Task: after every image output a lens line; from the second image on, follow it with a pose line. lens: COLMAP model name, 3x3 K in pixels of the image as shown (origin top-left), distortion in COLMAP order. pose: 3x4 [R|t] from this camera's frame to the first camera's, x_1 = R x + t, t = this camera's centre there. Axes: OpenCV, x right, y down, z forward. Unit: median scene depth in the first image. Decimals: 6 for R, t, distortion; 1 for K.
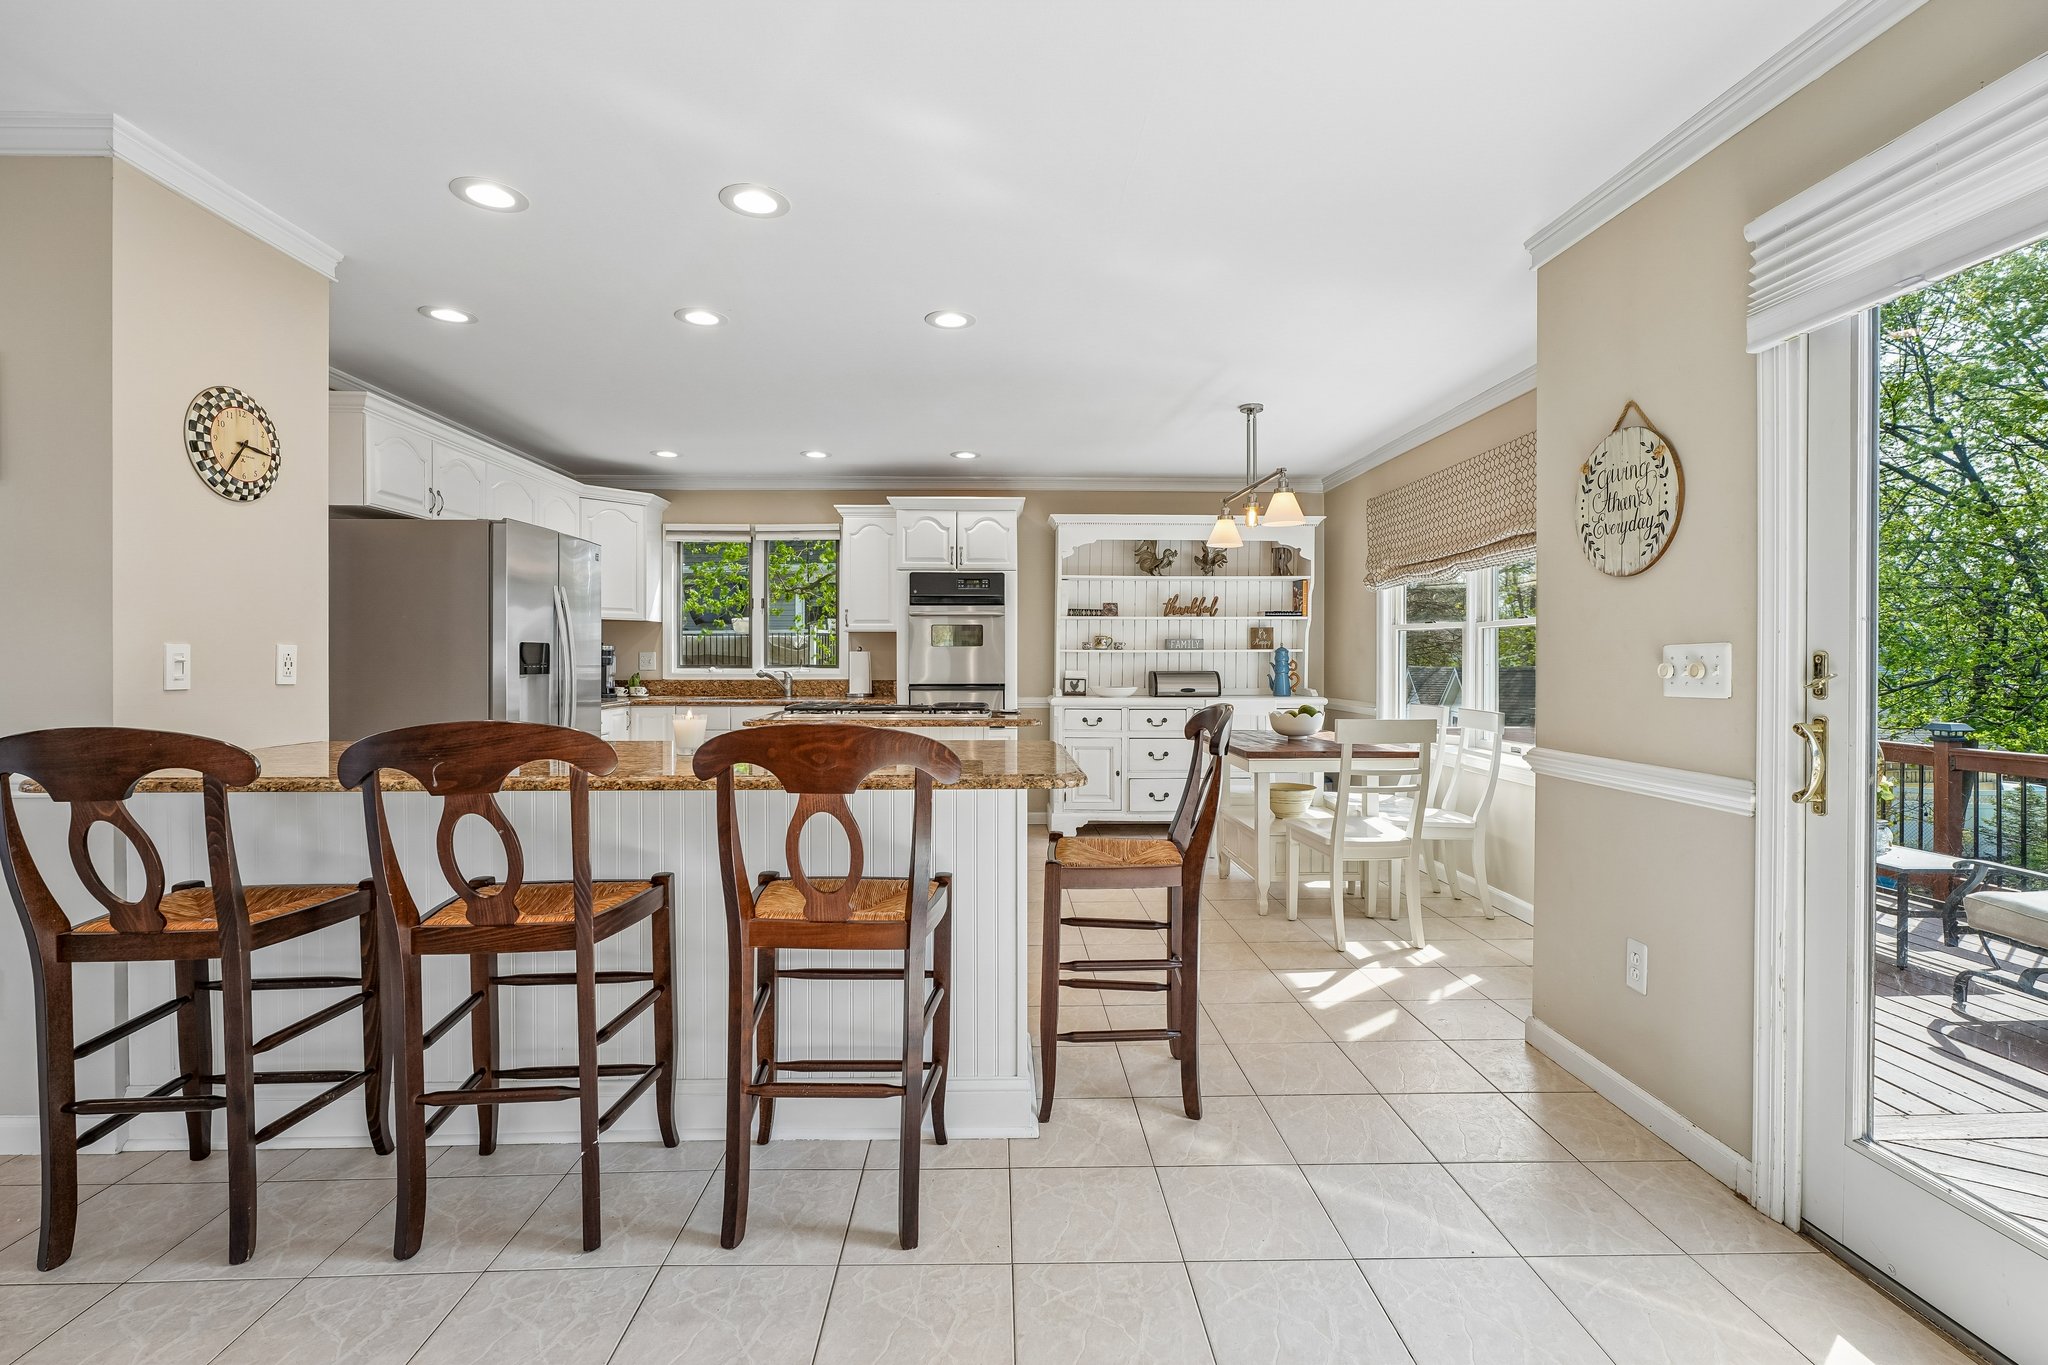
lens RADIAL K [[1200.7, 0, 1024.0], [0, 1200.7, 682.5], [0, 0, 1]] dist [-0.000961, 0.000164]
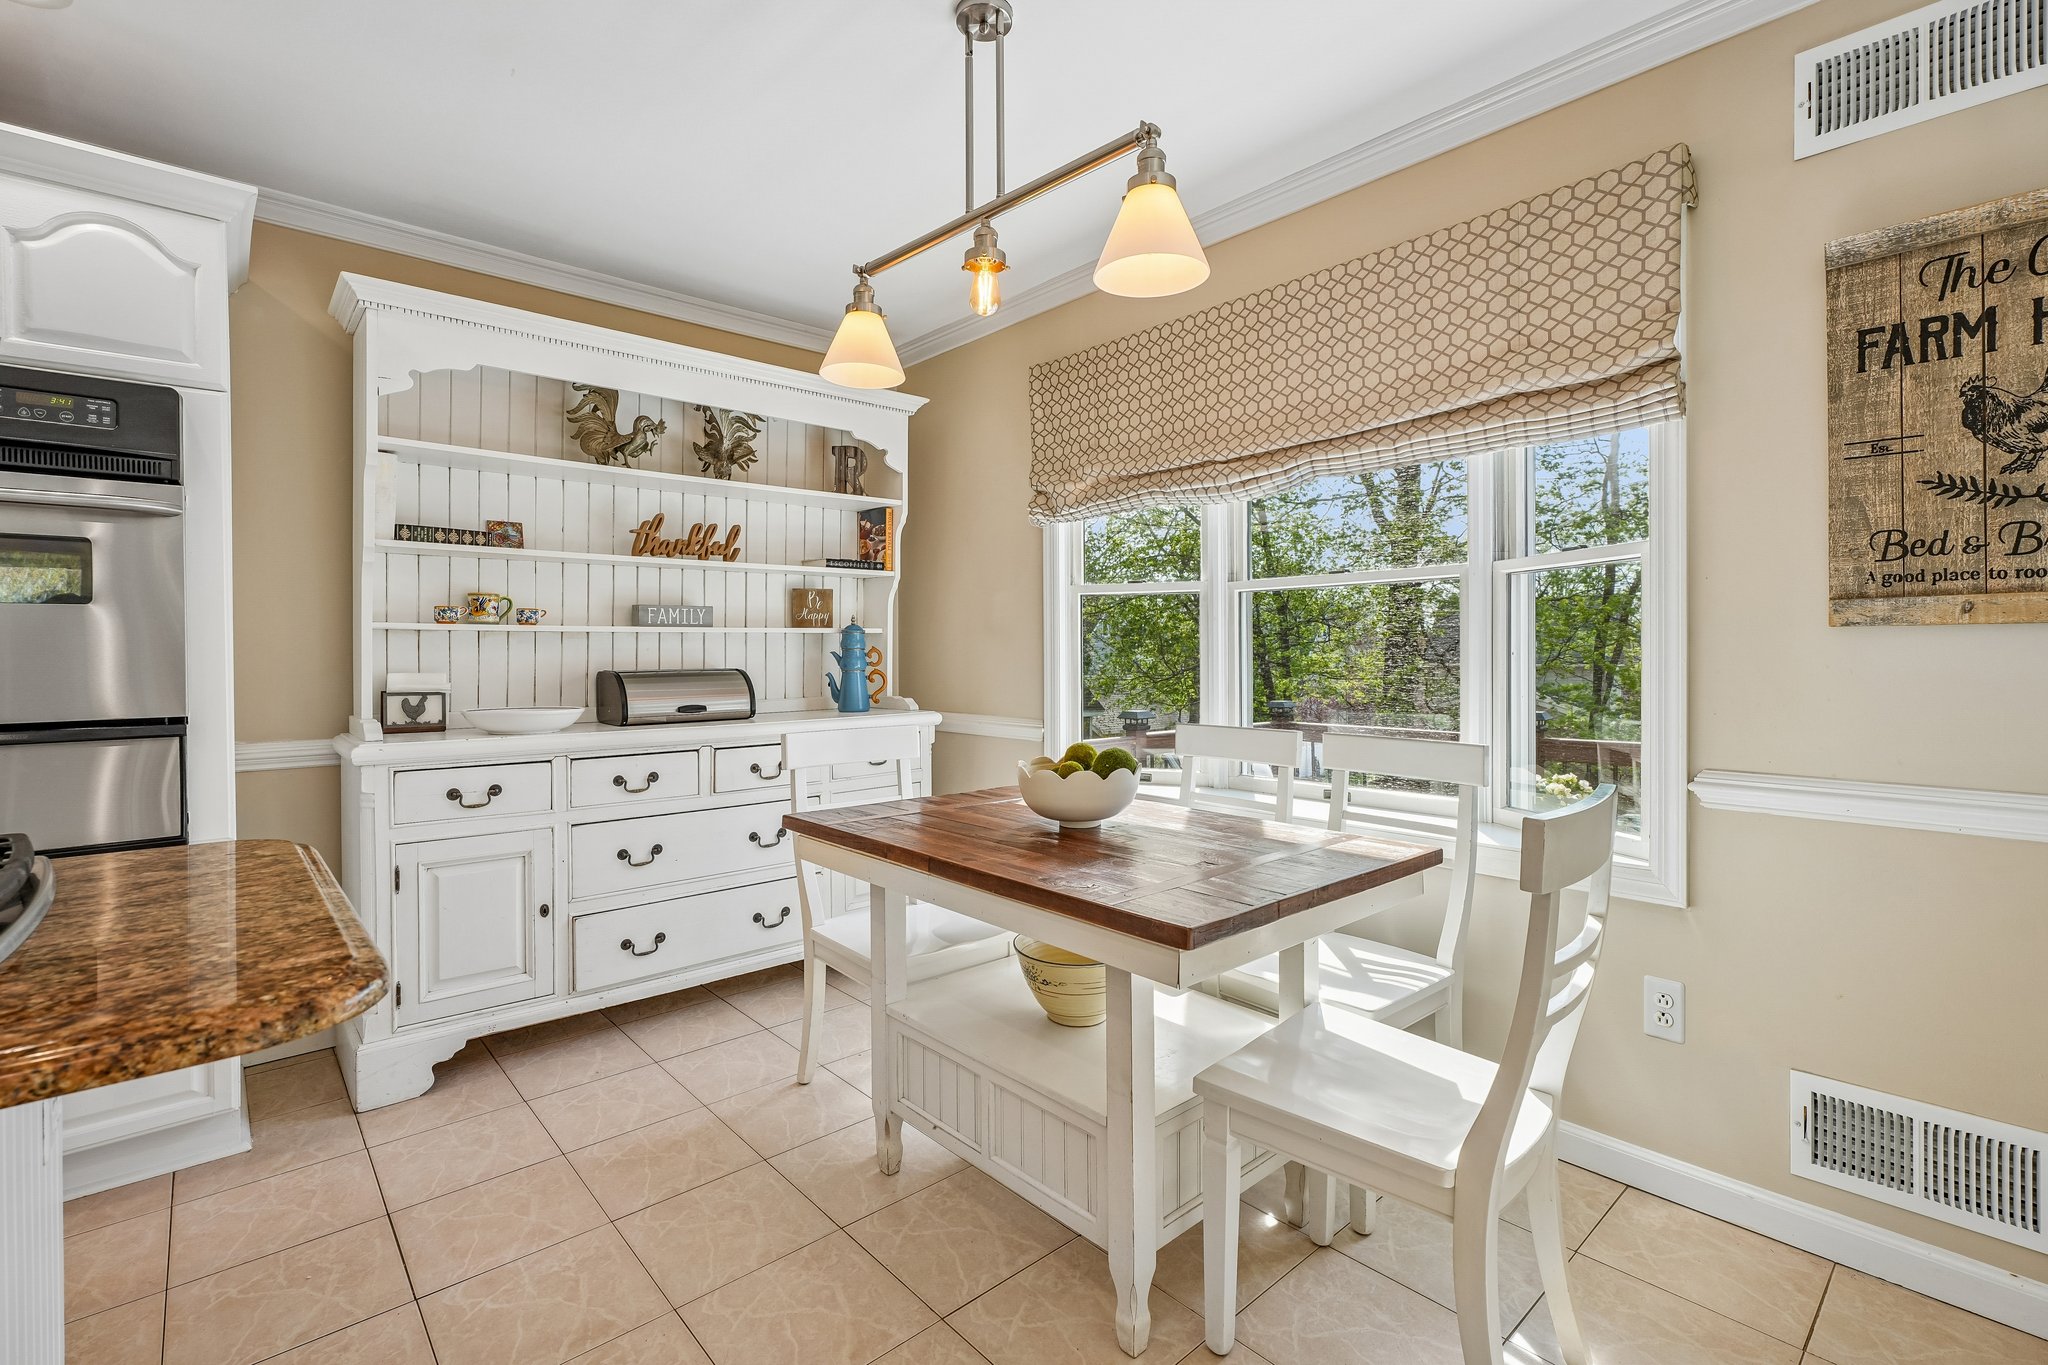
lens RADIAL K [[932.8, 0, 1014.4], [0, 932.8, 667.2], [0, 0, 1]] dist [-0.001125, 0.000071]
pose [[0.770912, -0.014706, 0.636771, -0.003470], [0.016956, 0.999853, 0.002563, -0.009283], [-0.636715, 0.008821, 0.771048, 0.618736]]
